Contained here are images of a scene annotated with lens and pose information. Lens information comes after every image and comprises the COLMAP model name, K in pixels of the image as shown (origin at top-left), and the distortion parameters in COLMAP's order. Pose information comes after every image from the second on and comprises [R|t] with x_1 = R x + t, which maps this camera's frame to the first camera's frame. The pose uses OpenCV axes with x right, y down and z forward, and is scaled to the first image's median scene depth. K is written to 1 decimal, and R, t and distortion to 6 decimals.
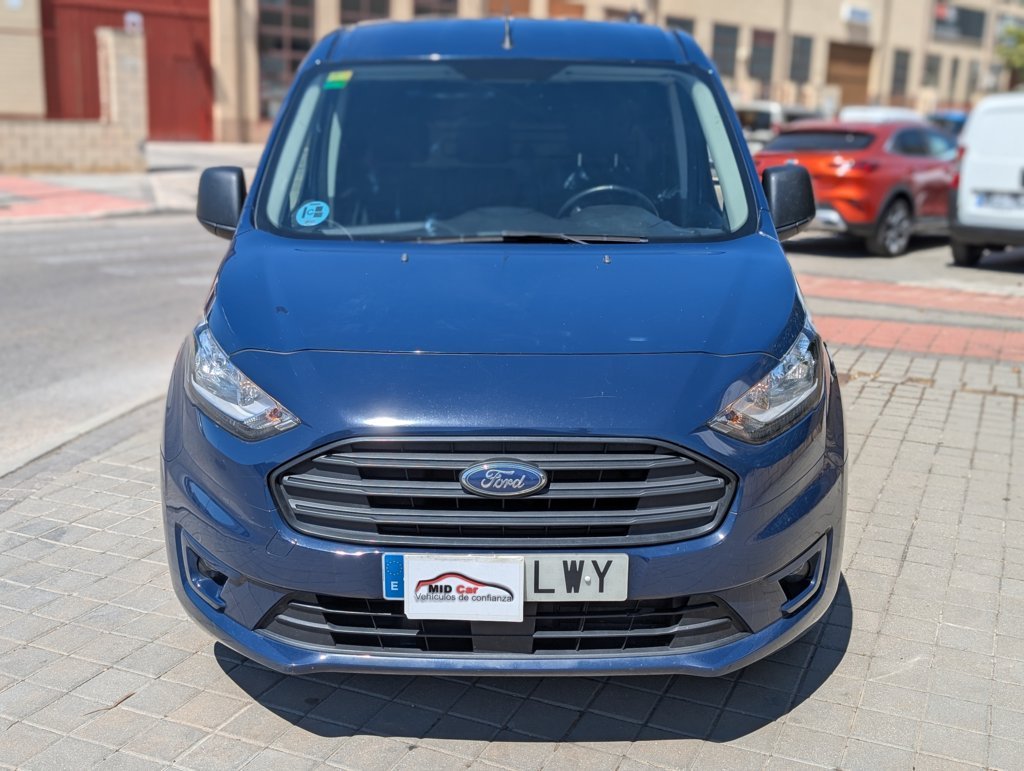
lens RADIAL K [[1133.2, 0, 516.4], [0, 1133.2, 383.0], [0, 0, 1]] dist [0.006199, 0.000000]
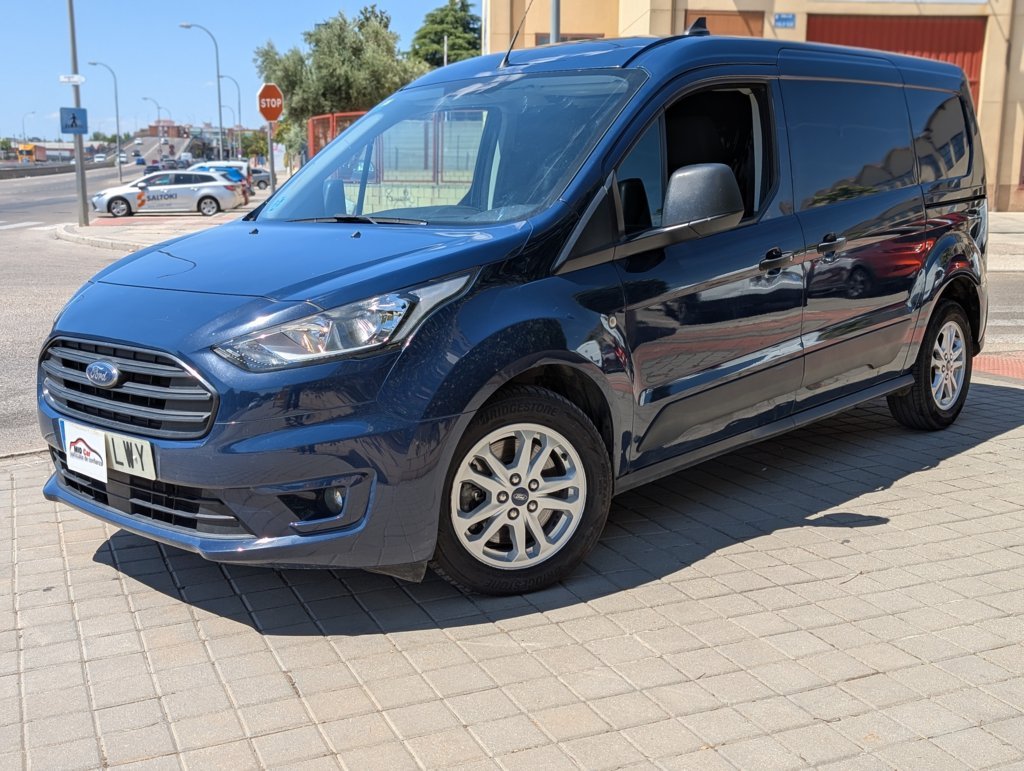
lens RADIAL K [[1133.2, 0, 511.8], [0, 1133.2, 389.0], [0, 0, 1]] dist [0.006199, 0.000000]
pose [[0.733284, 0.098286, -0.672782, 0.838620], [-0.138768, 0.990303, -0.006574, 0.028844], [0.665612, 0.098181, 0.739812, 0.211536]]
